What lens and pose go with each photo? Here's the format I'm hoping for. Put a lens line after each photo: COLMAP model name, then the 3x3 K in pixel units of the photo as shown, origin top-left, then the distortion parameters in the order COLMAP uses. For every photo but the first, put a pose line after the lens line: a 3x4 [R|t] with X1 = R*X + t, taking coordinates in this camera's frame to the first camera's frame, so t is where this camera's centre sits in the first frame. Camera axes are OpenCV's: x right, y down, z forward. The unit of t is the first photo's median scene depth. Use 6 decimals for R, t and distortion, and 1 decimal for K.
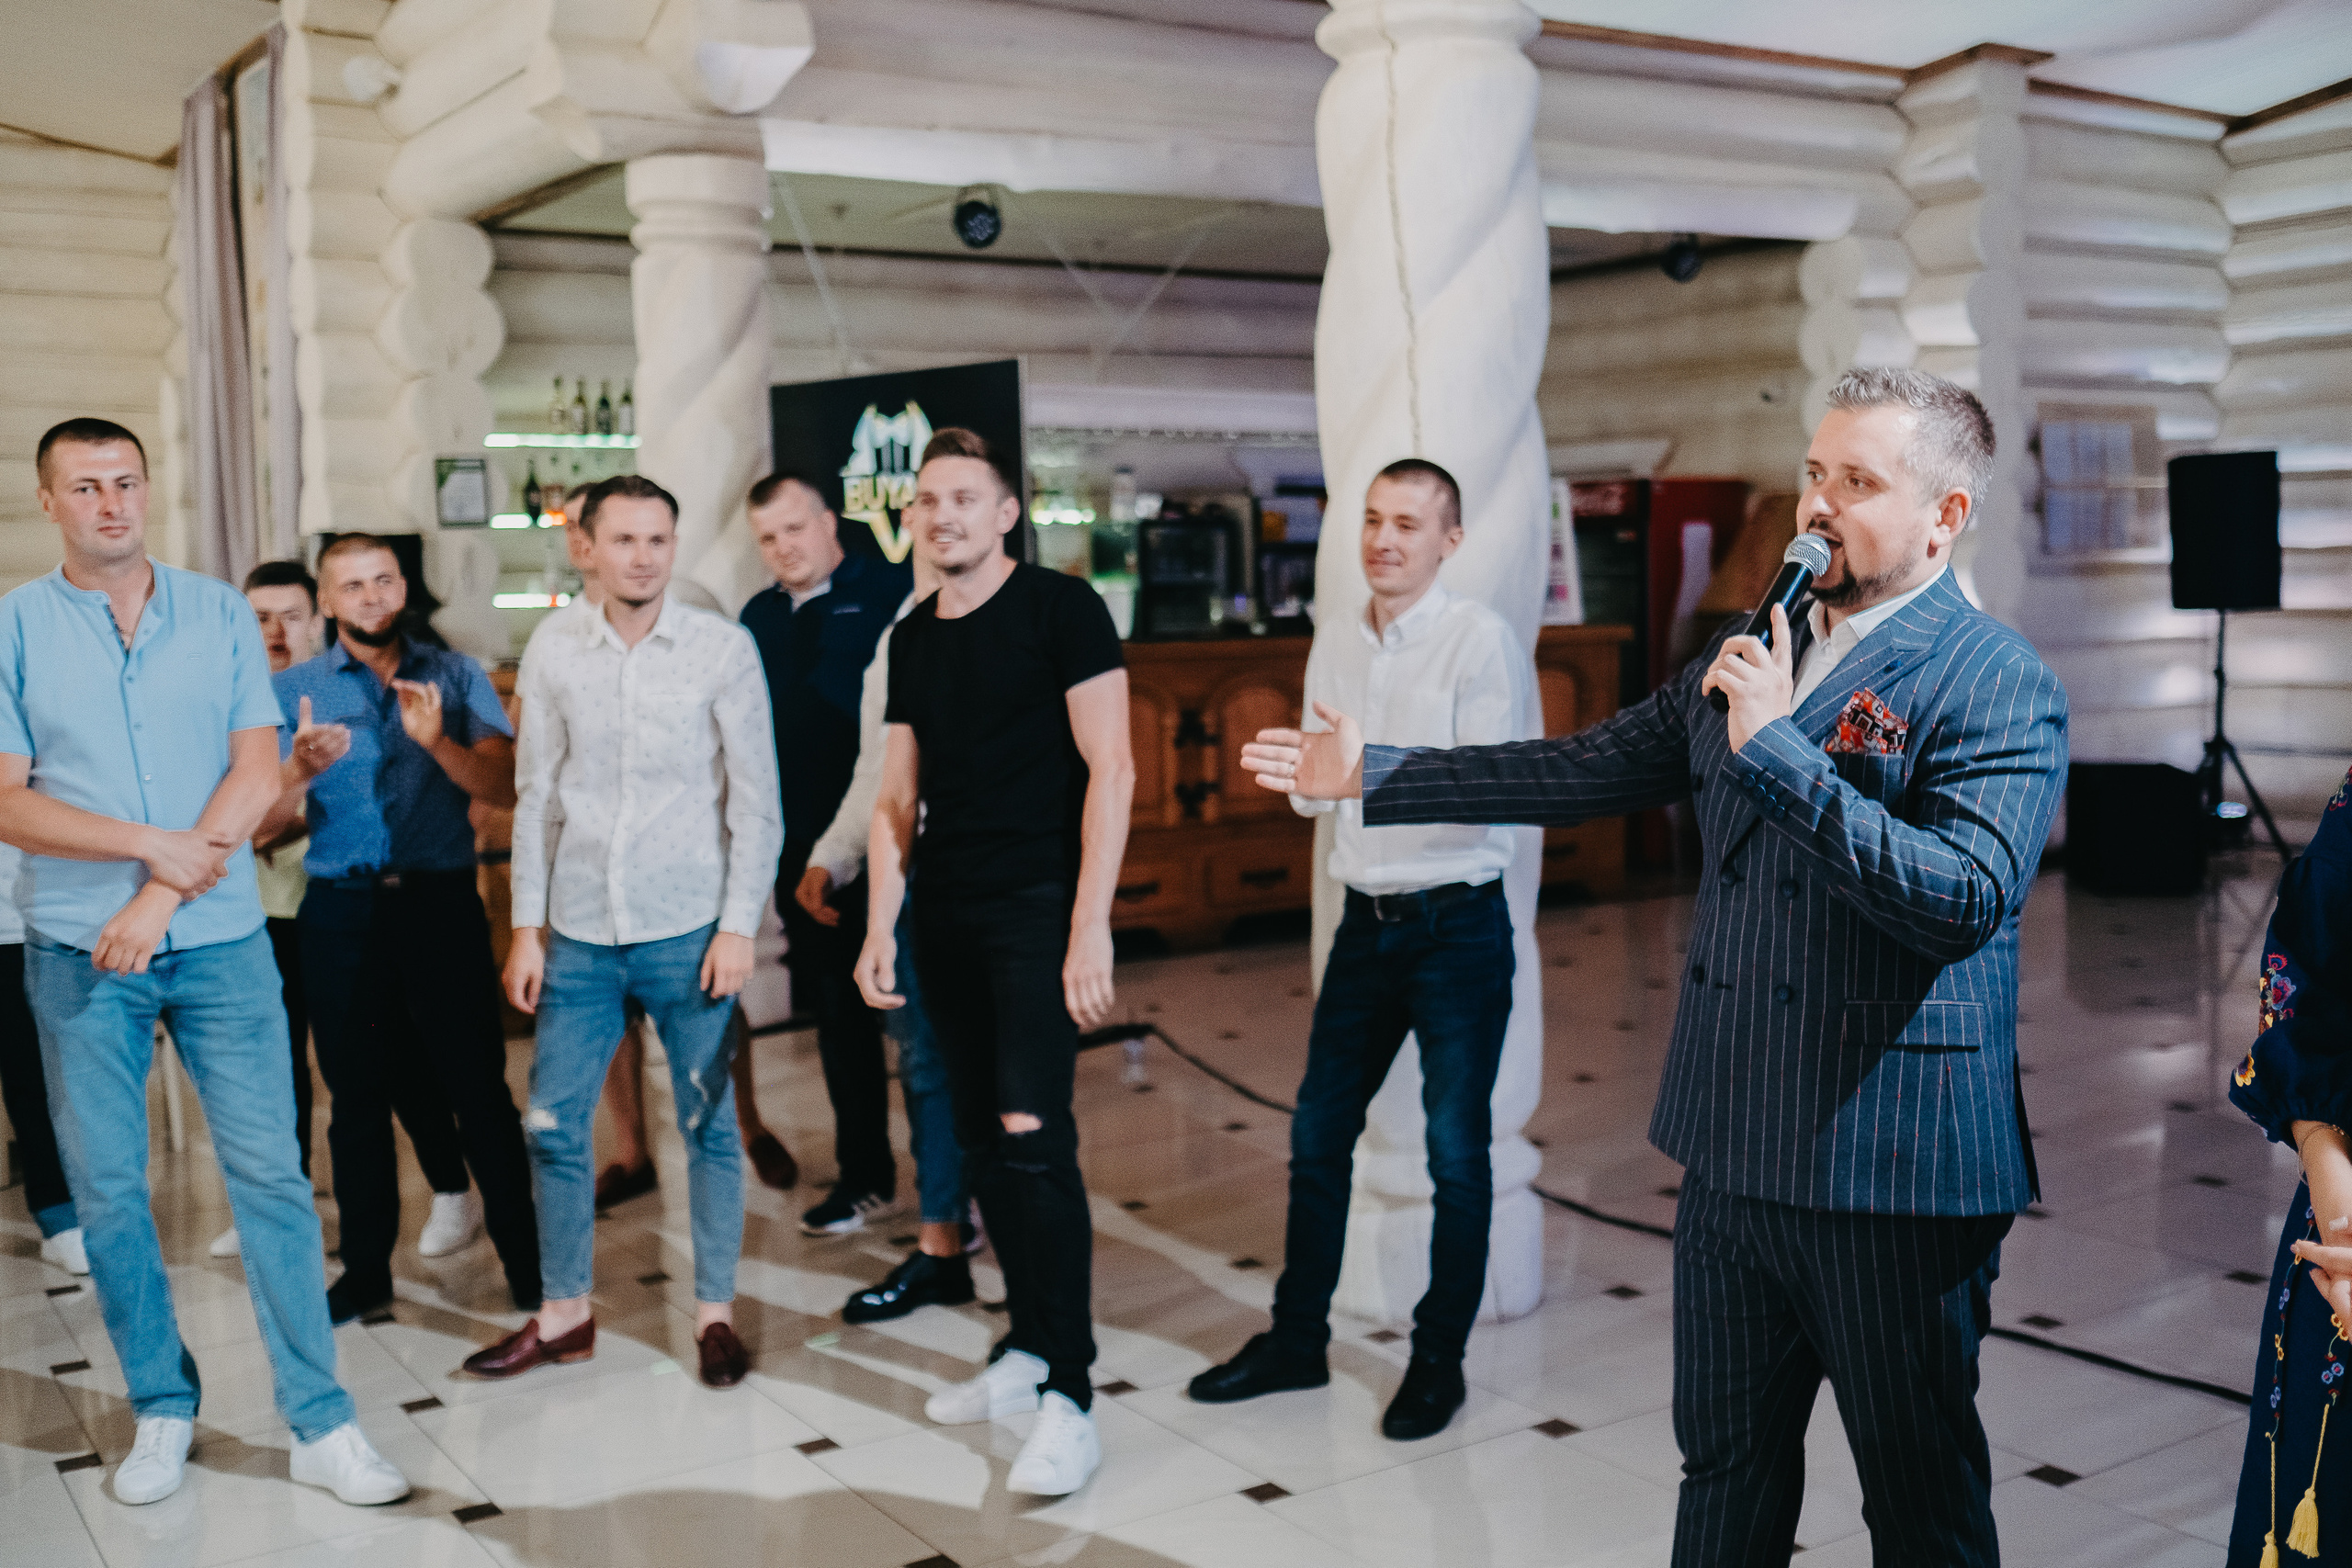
lens RADIAL K [[2379.8, 0, 1167.8], [0, 2379.8, 765.8], [0, 0, 1]] dist [-0.010312, 0.000000]
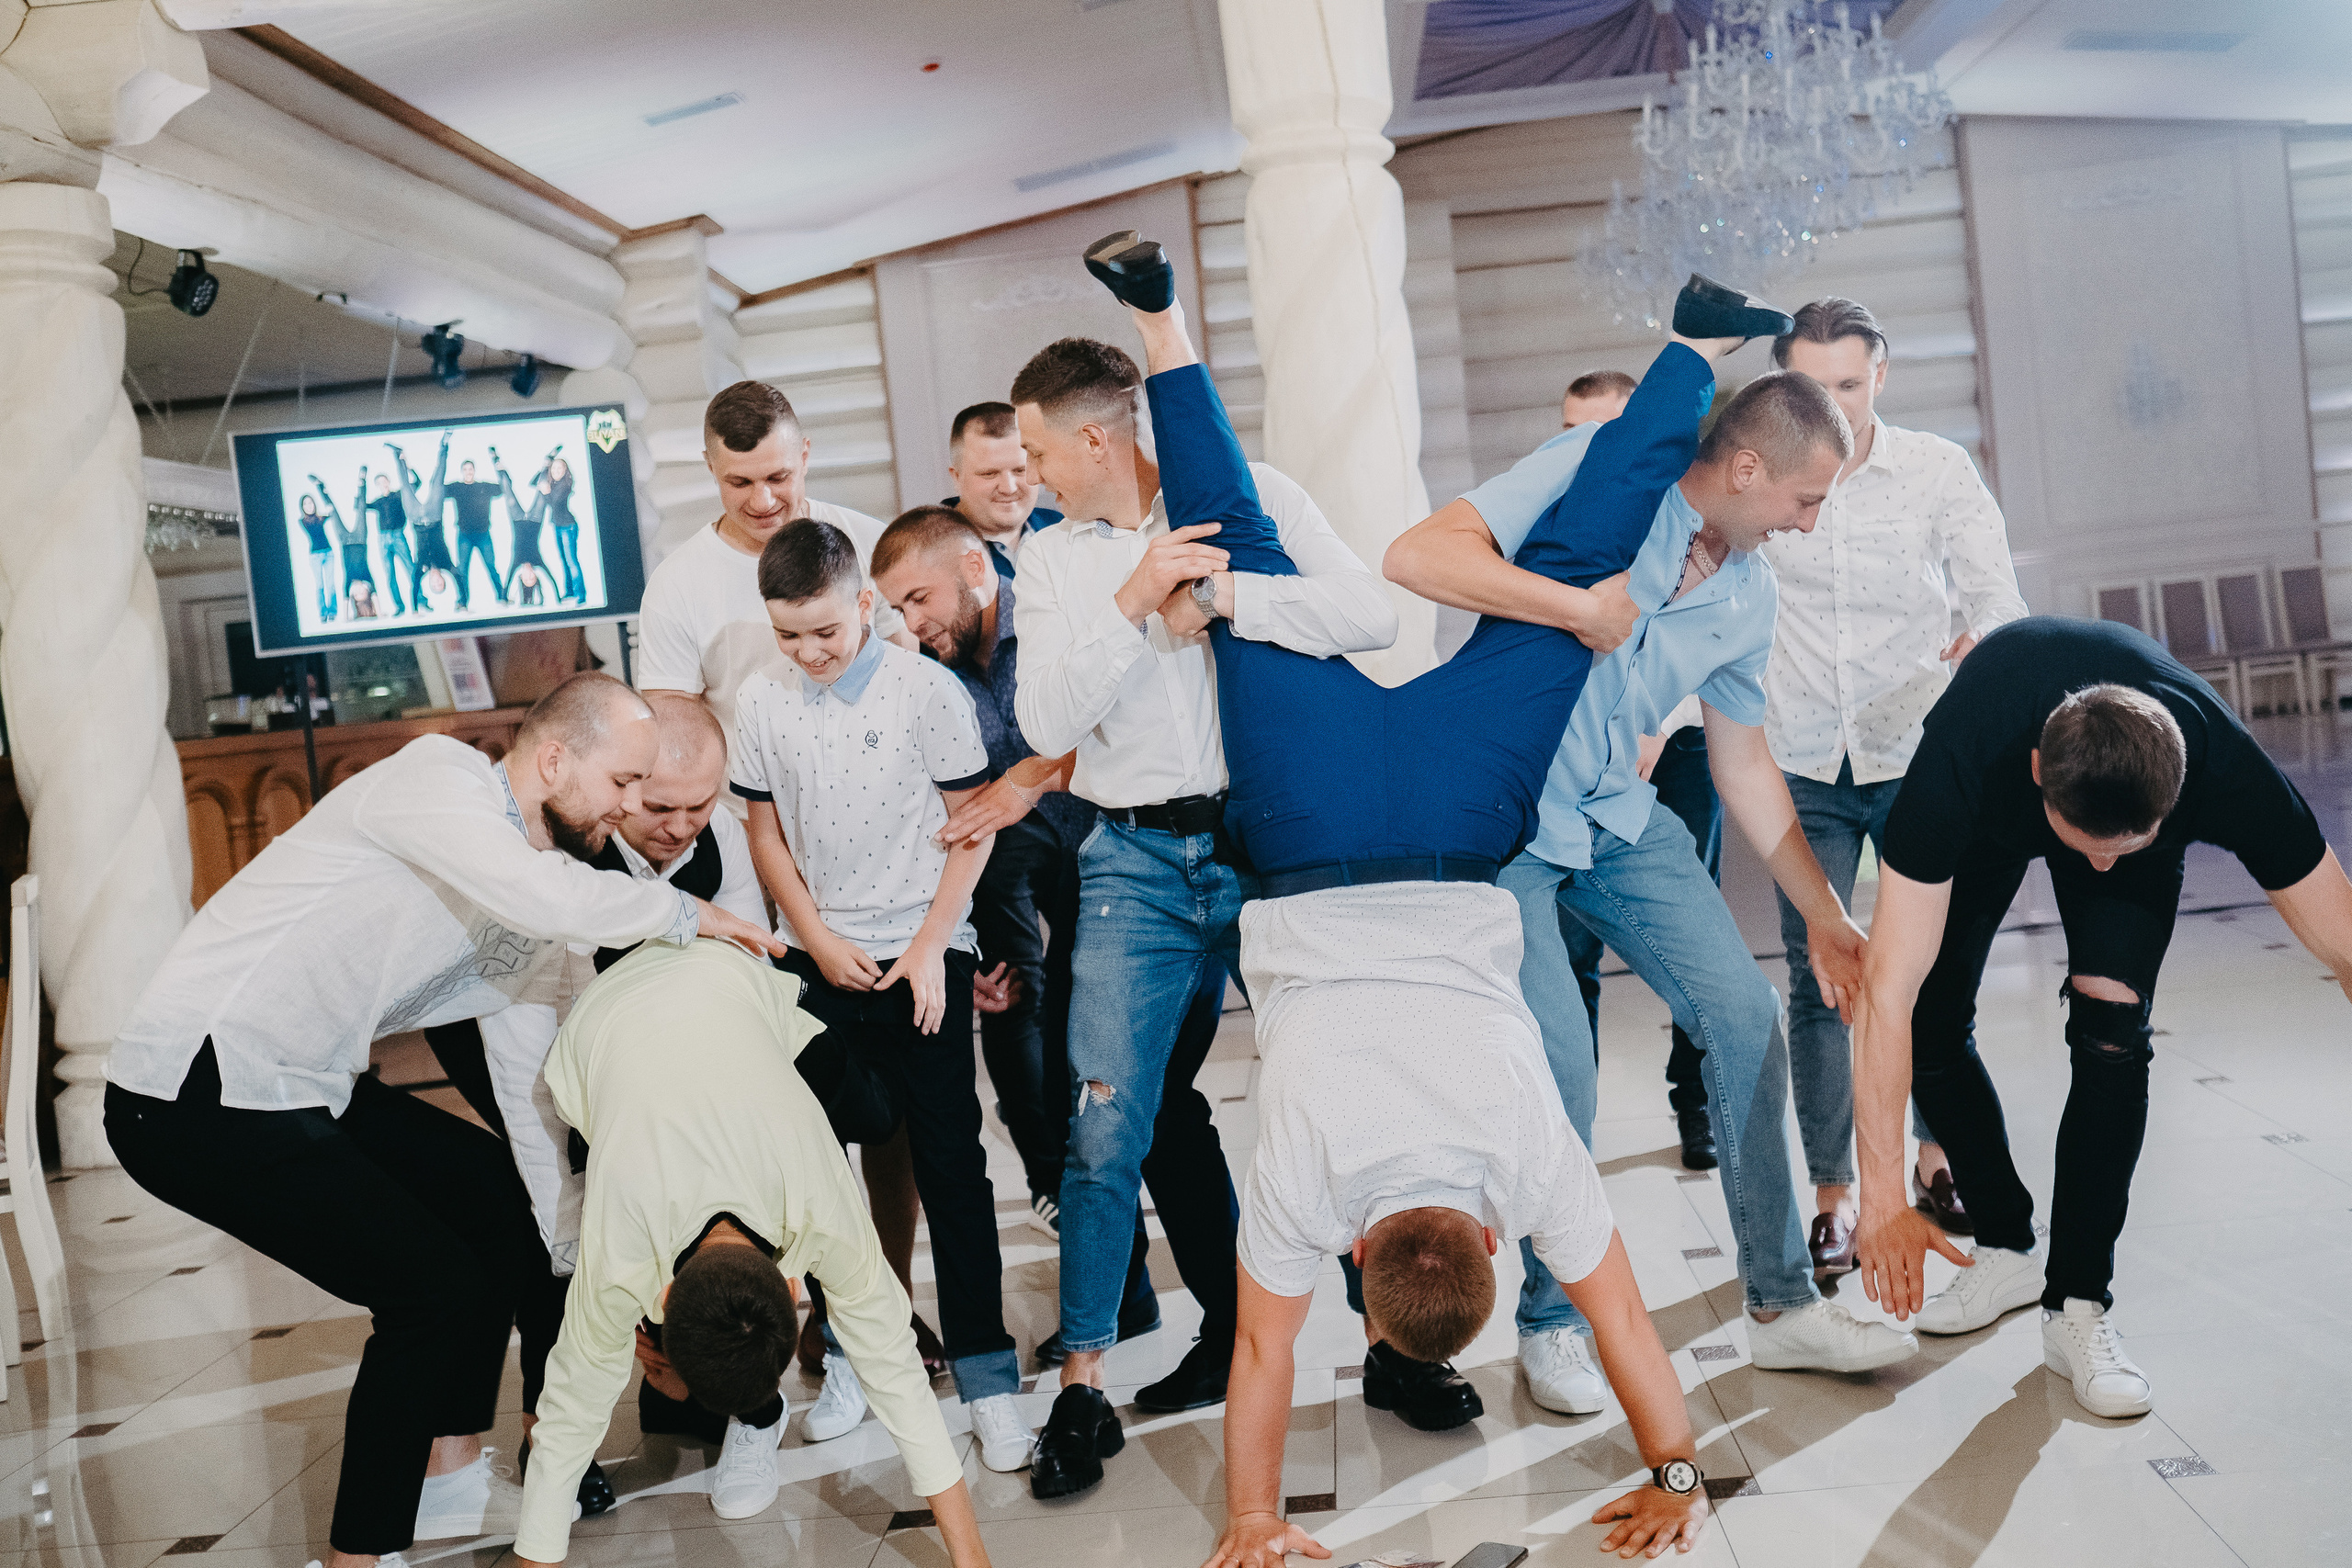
lens RADIAL K [[2379.8, 0, 1184.0], [0, 2379.8, 782.8], [0, 0, 1]] dist [-0.010312, 0.000000]
pose [[0.596517, -0.088640, 0.797691, -0.496243], [0.155503, 0.987814, -0.006519, 0.029212], [-0.787392, 0.127932, 0.603032, 0.105591]]
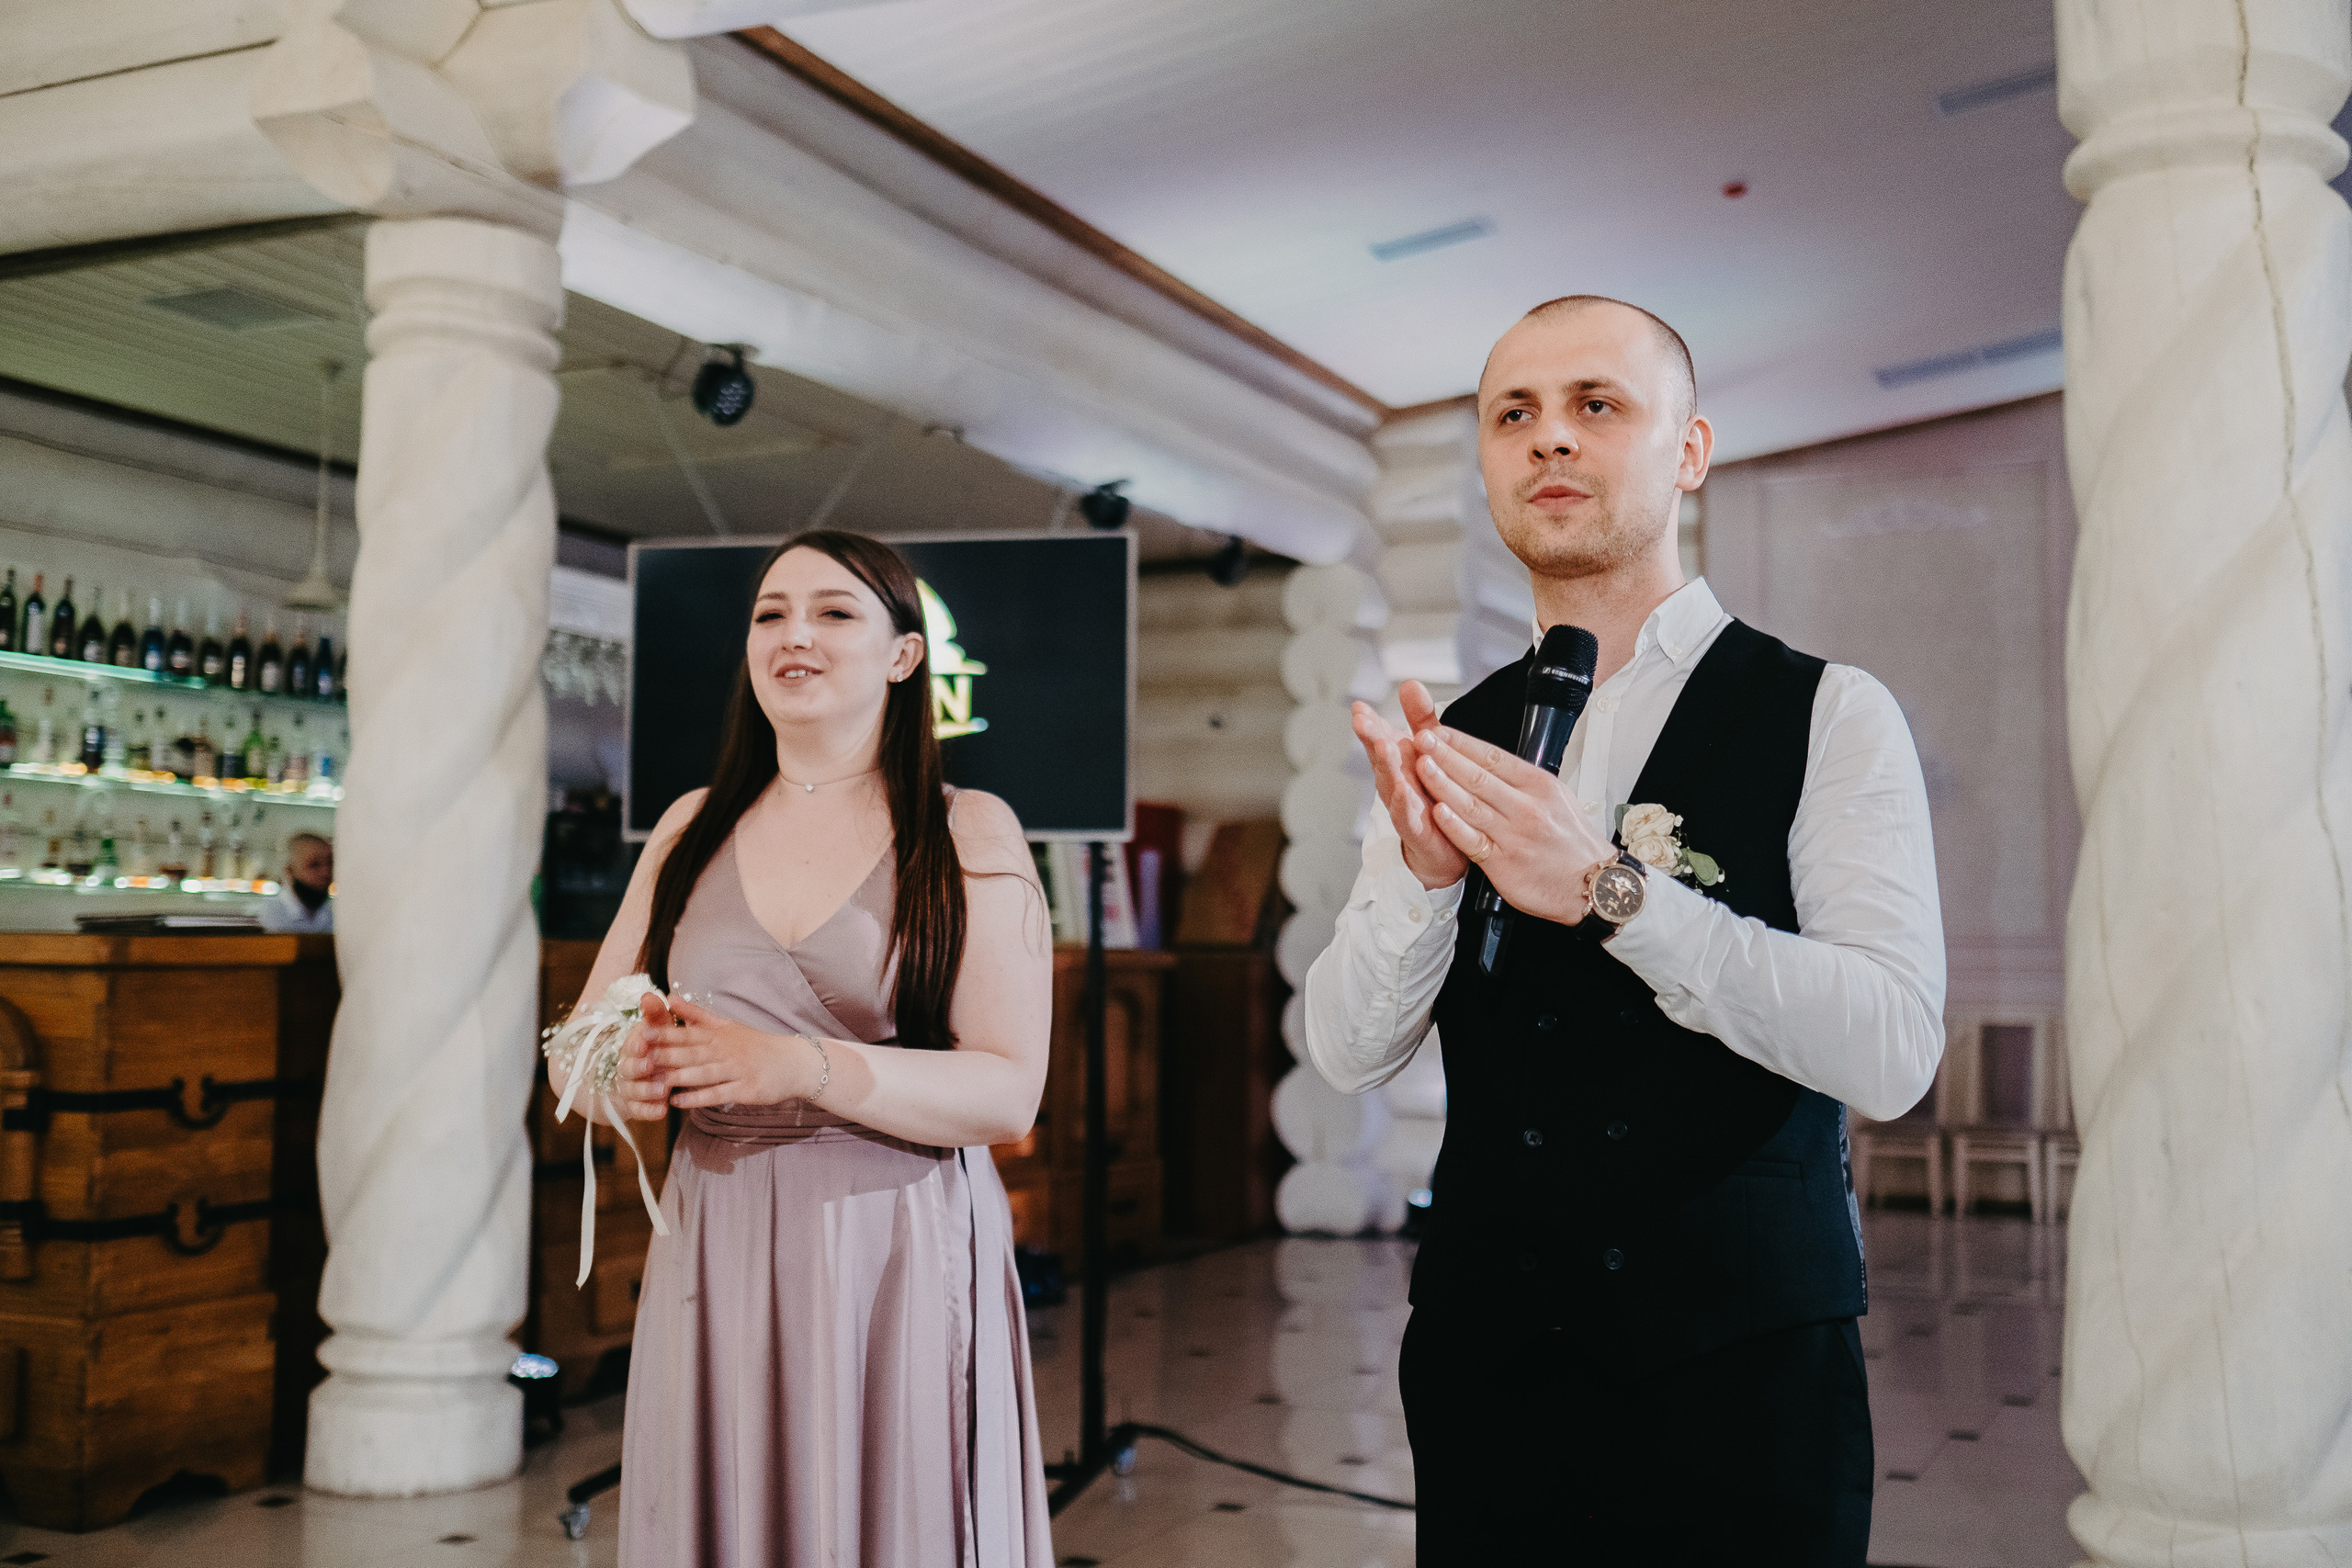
lens RADIAL K [[2379.8, 0, 1189.0], [0, 2379.8, 771.6], [0, 0, 1]] dist [-0.010312, 0.000000]
pose [[0.850607, 0.070405, 0.521067, -0.277478], [0.014260, 0.987541, -0.156712, 0.015575], [-0.525609, 0.140731, 0.839006, 0.223312]]
